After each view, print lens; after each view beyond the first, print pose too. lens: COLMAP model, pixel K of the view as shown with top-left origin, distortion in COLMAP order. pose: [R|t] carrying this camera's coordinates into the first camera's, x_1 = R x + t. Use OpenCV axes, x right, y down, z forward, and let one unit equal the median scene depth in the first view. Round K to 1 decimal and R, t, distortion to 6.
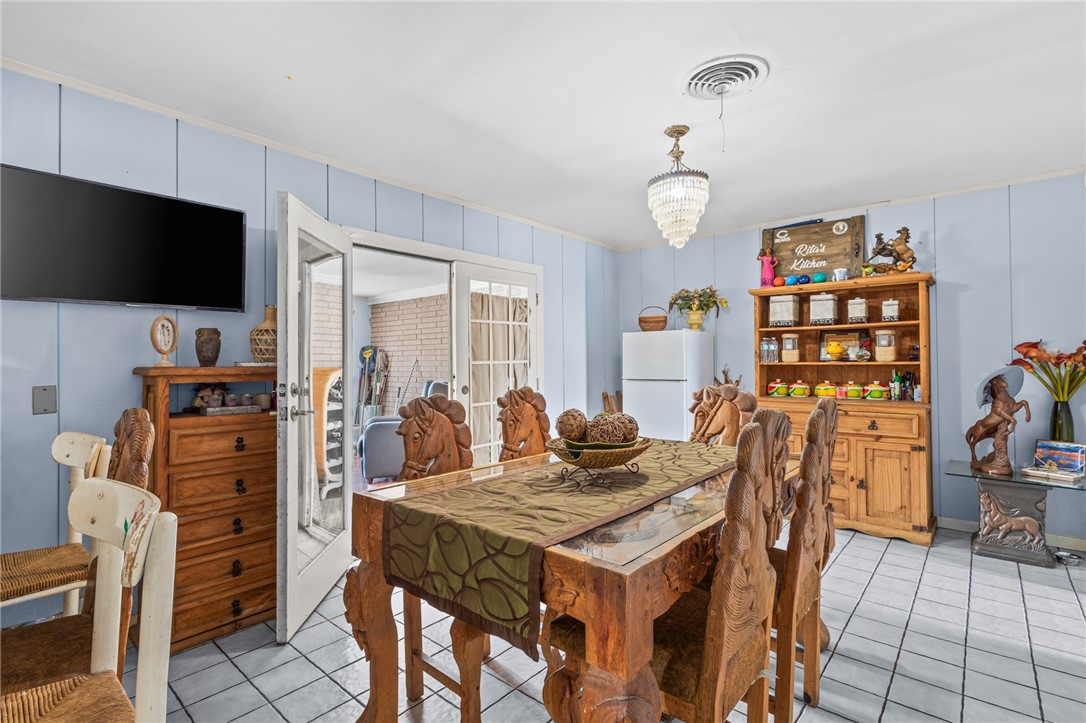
lens RADIAL K [[514.6, 0, 523.9], [0, 514.6, 355.7], [0, 0, 1]] dist [0.000911, -0.000207]
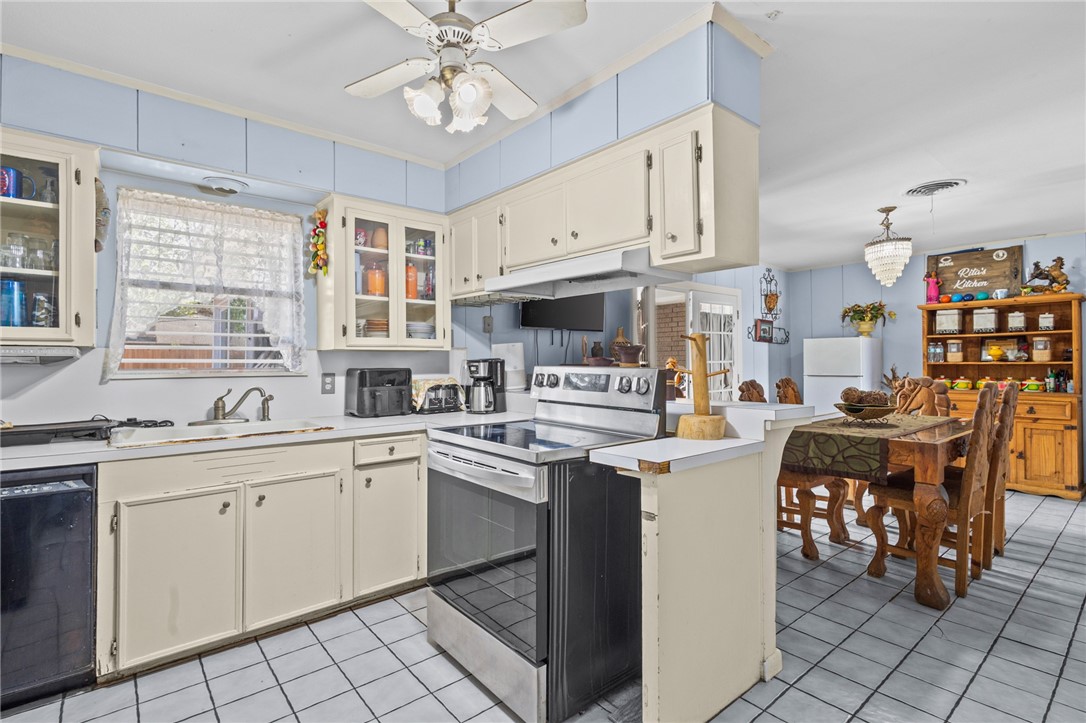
lens RADIAL K [[514.5, 0, 521.1], [0, 514.5, 359.0], [0, 0, 1]] dist [0.015509, -0.008811]
pose [[0.986685, 0.000376, -0.162640, -0.350726], [0.000614, 0.999982, 0.006034, -0.003795], [0.162639, -0.006053, 0.986667, -0.461773]]
